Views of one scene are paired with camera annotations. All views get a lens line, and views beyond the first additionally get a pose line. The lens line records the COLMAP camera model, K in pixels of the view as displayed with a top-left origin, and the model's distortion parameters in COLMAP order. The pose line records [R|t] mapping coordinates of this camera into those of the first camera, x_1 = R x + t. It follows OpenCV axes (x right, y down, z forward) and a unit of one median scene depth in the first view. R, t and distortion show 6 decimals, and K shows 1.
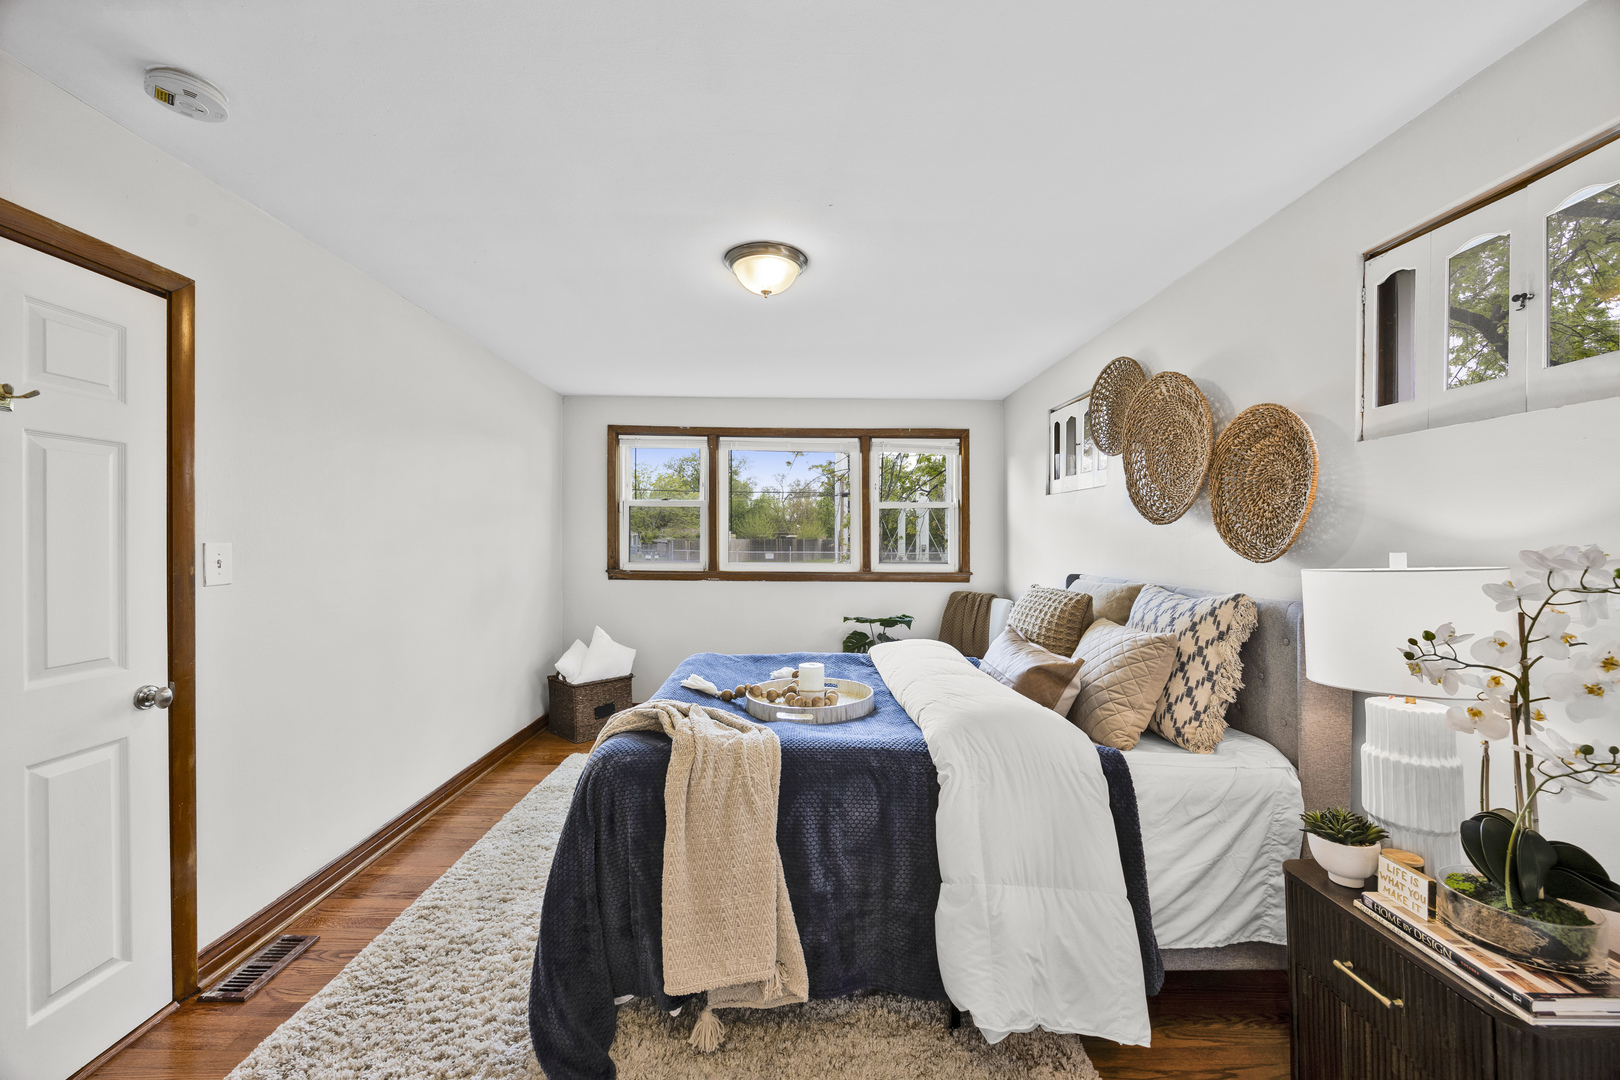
lens RADIAL K [[614.9, 0, 813.4], [0, 614.9, 540.2], [0, 0, 1]] dist [-0.002869, -0.000206]
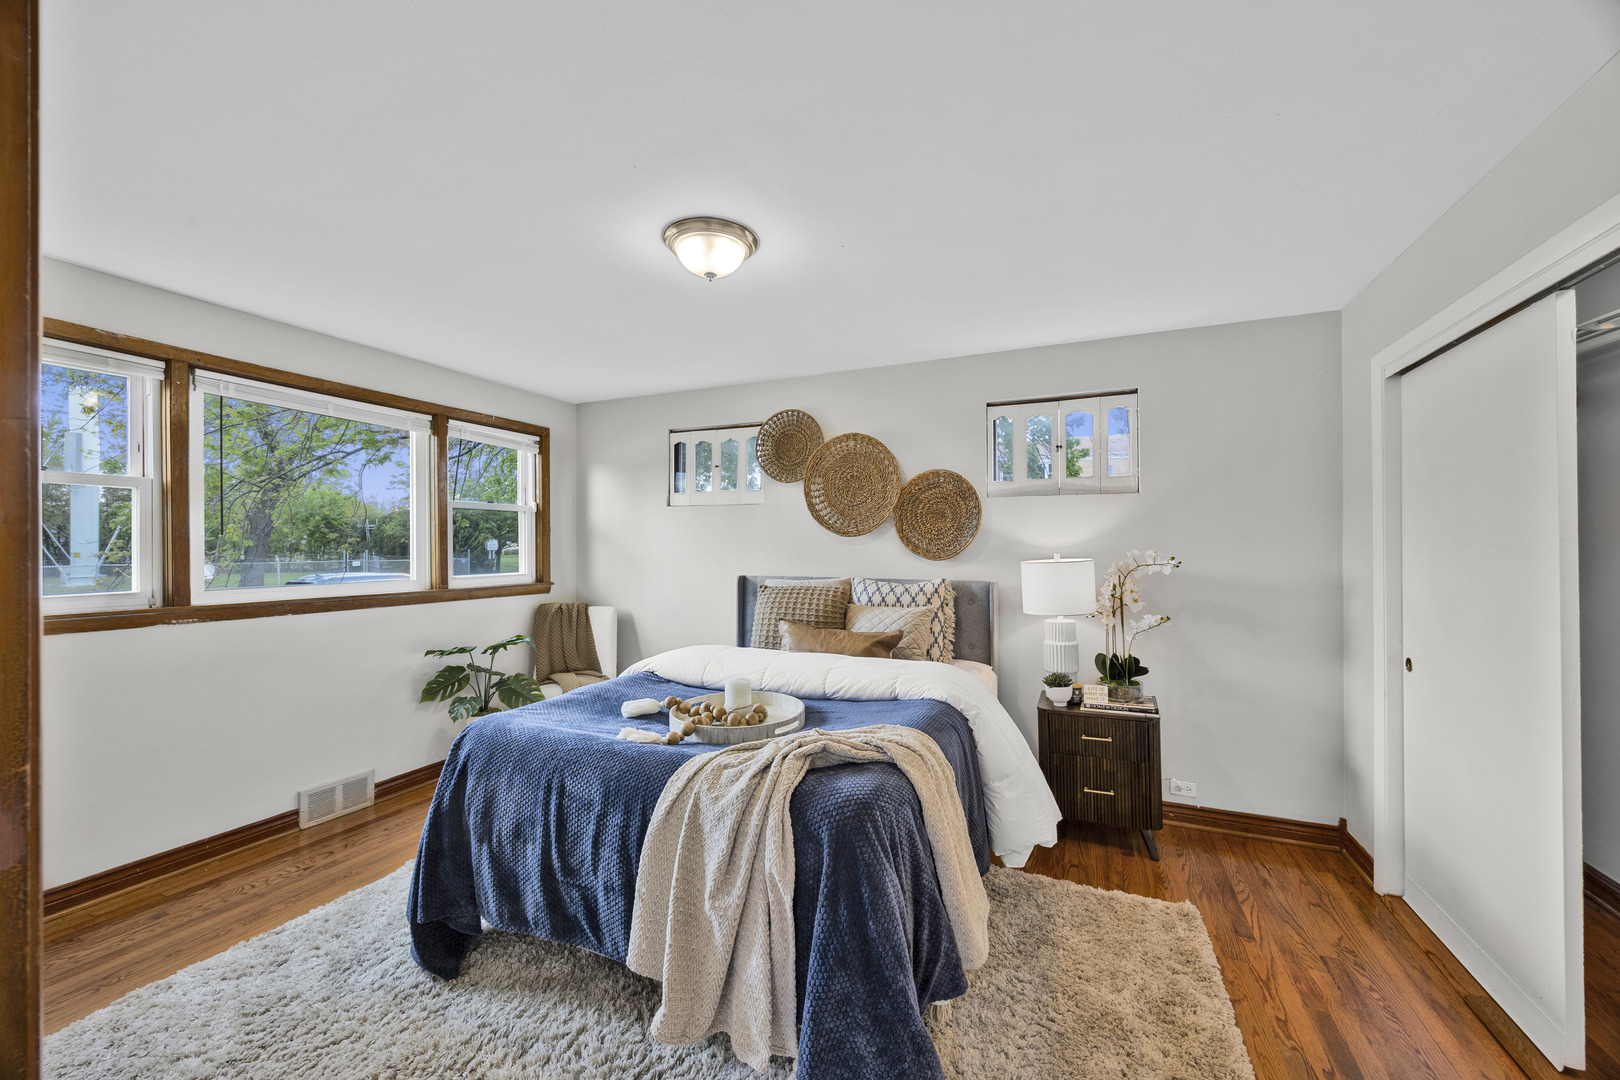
lens RADIAL K [[614.9, 0, 813.4], [0, 614.9, 540.2], [0, 0, 1]] dist [-0.002869, -0.000206]
pose [[0.413567, 0.000872, 0.910473, -0.432053], [0.003560, 0.999990, -0.002574, -0.007419], [-0.910467, 0.004305, 0.413560, 0.254301]]
